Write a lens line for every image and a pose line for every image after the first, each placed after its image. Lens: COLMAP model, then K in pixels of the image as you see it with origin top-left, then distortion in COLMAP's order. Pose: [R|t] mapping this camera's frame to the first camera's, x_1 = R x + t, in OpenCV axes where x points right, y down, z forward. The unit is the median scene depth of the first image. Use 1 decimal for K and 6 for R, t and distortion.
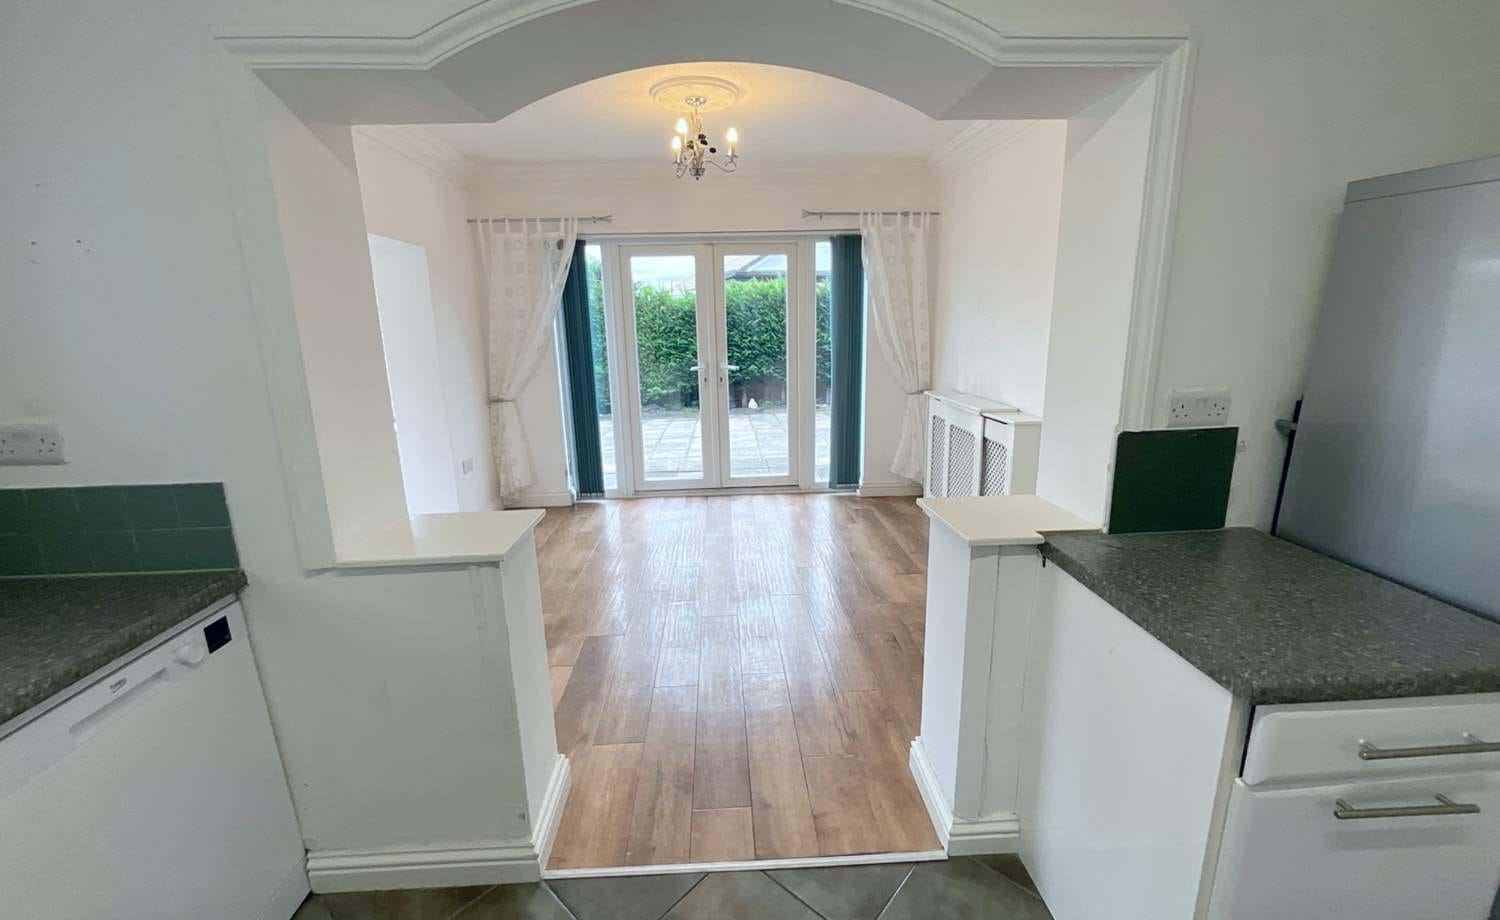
lens RADIAL K [[611.6, 0, 749.0], [0, 611.6, 458.7], [0, 0, 1]] dist [-0.000128, 0.000229]
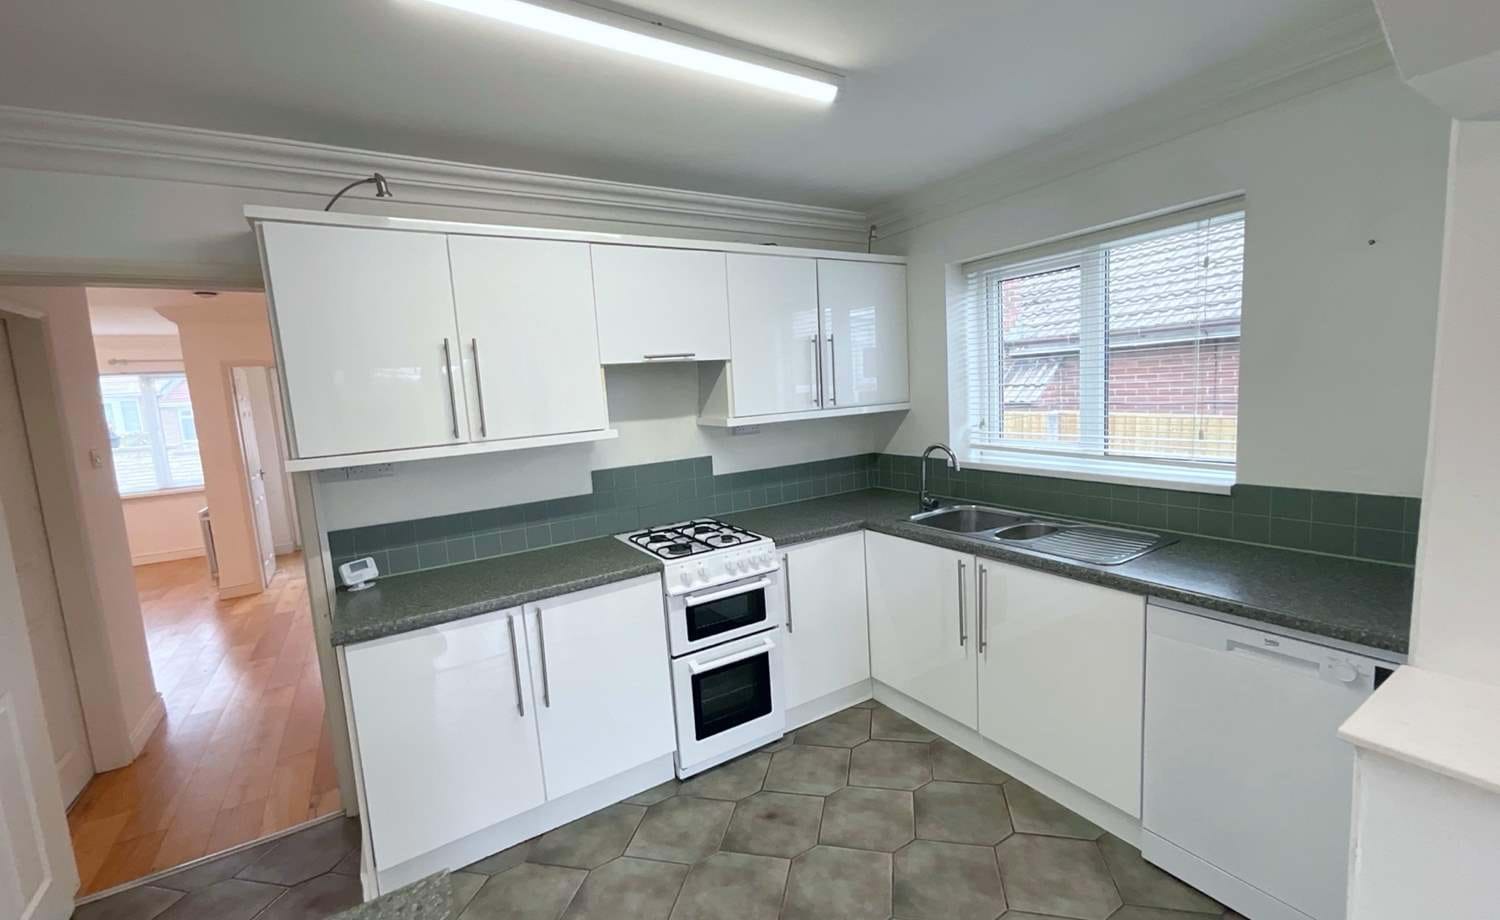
lens RADIAL K [[613.3, 0, 750.0], [0, 613.3, 460.0], [0, 0, 1]] dist [-0.000500, 0.000070]
pose [[-0.874359, 0.130412, -0.467429, 0.607647], [-0.028860, 0.947535, 0.318346, -0.436603], [0.484421, 0.291838, -0.824722, 1.449104]]
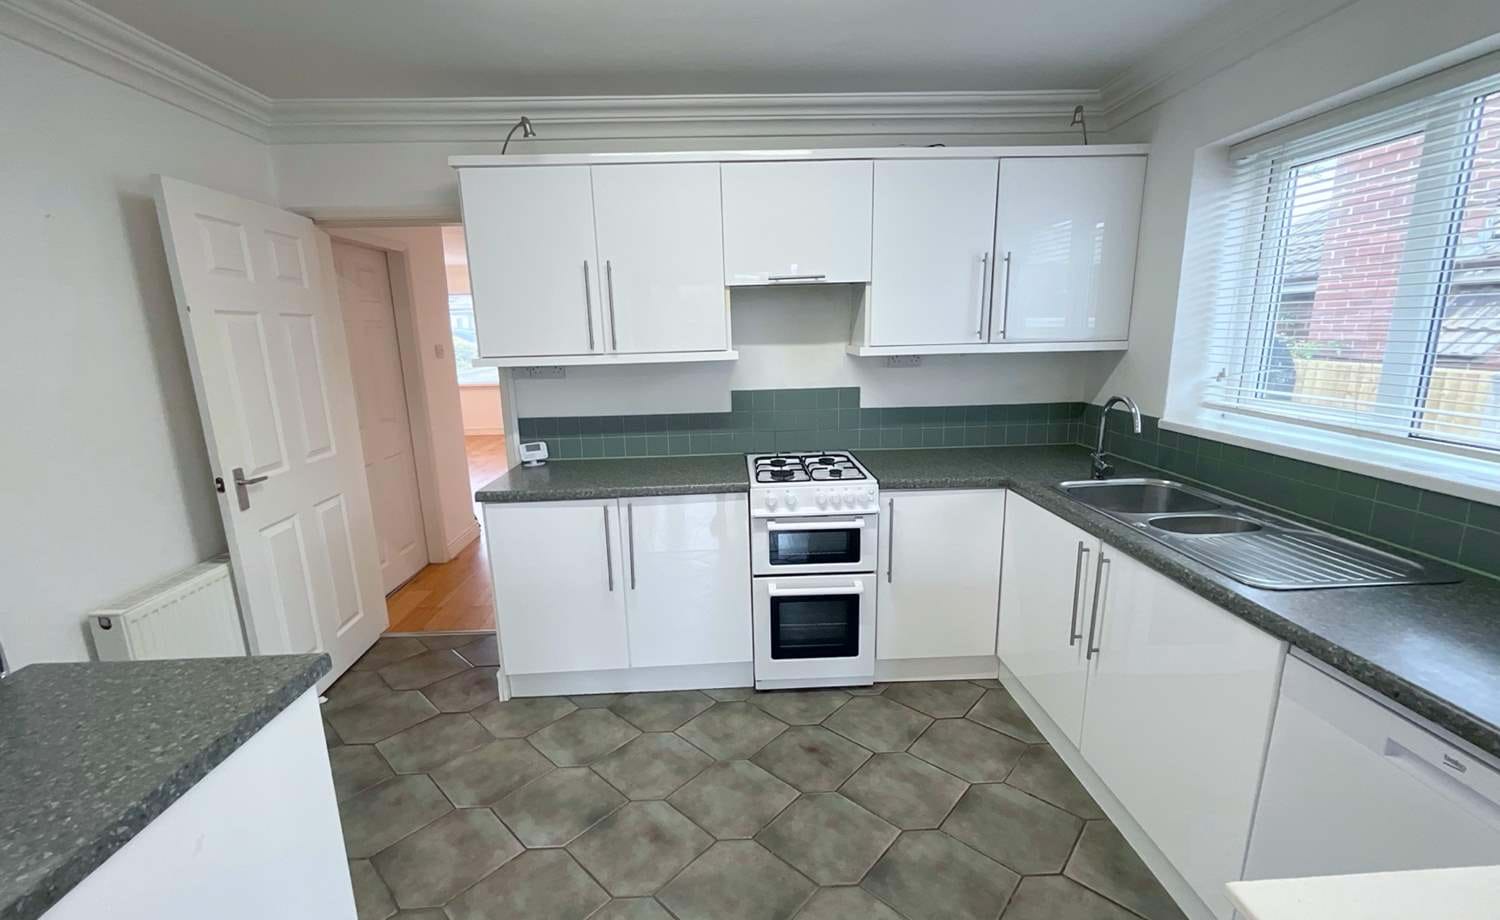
lens RADIAL K [[611.6, 0, 749.0], [0, 611.6, 458.7], [0, 0, 1]] dist [-0.000128, 0.000229]
pose [[-0.998906, 0.039793, 0.024570, -0.099831], [0.046417, 0.907712, 0.417019, -0.404355], [-0.005708, 0.417703, -0.908566, 1.585142]]
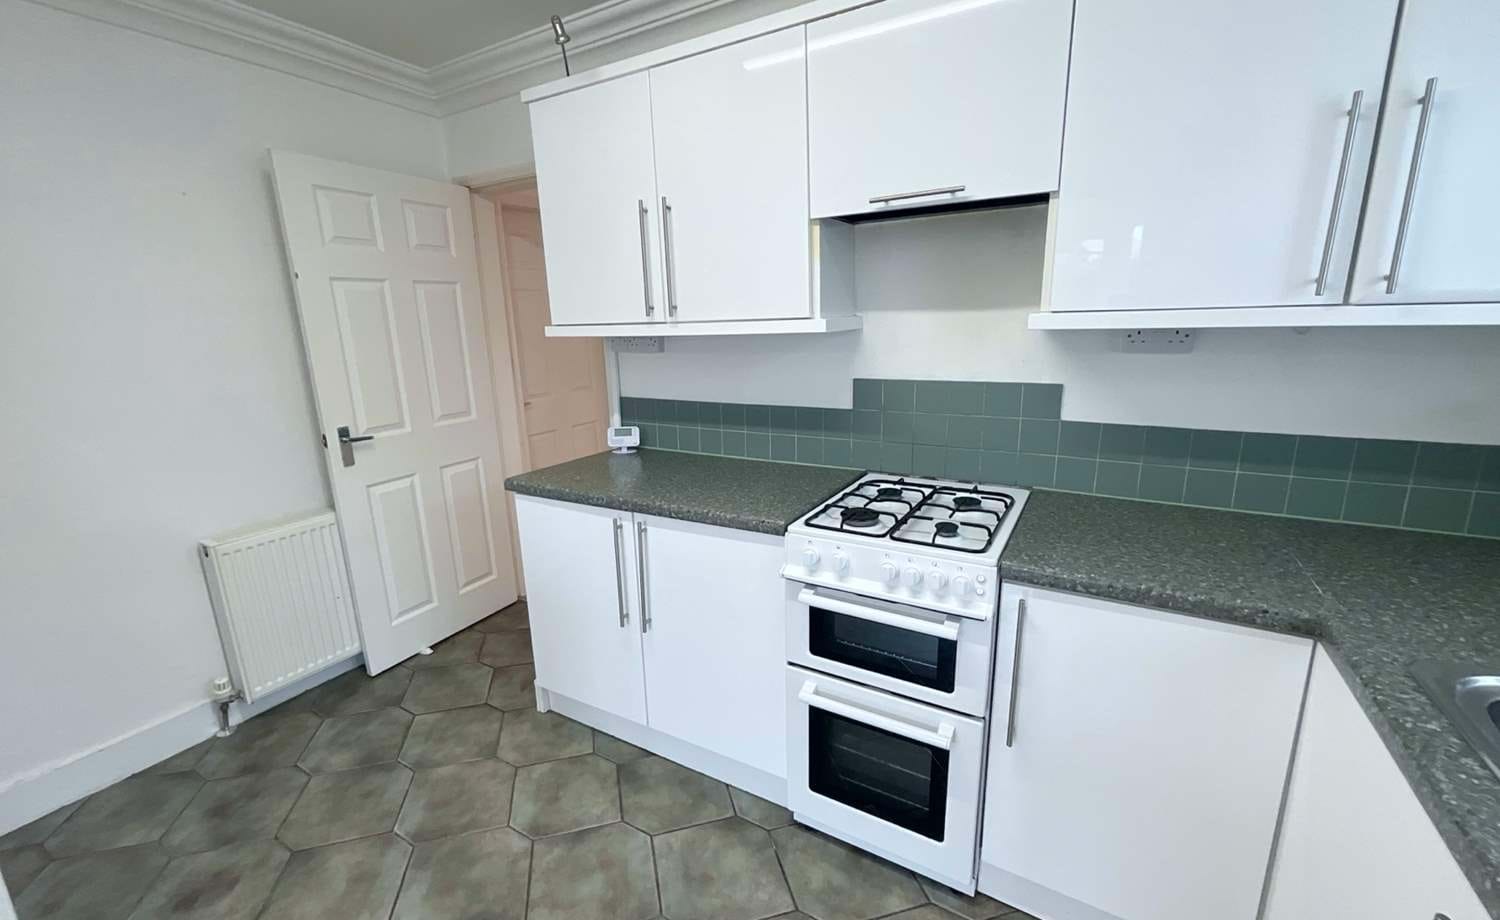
lens RADIAL K [[607.6, 0, 751.8], [0, 607.6, 460.5], [0, 0, 1]] dist [-0.004238, -0.000228]
pose [[-0.834413, -0.085390, 0.544485, -0.702046], [0.164416, 0.904374, 0.393795, -0.126328], [-0.526044, 0.418110, -0.740582, 0.701284]]
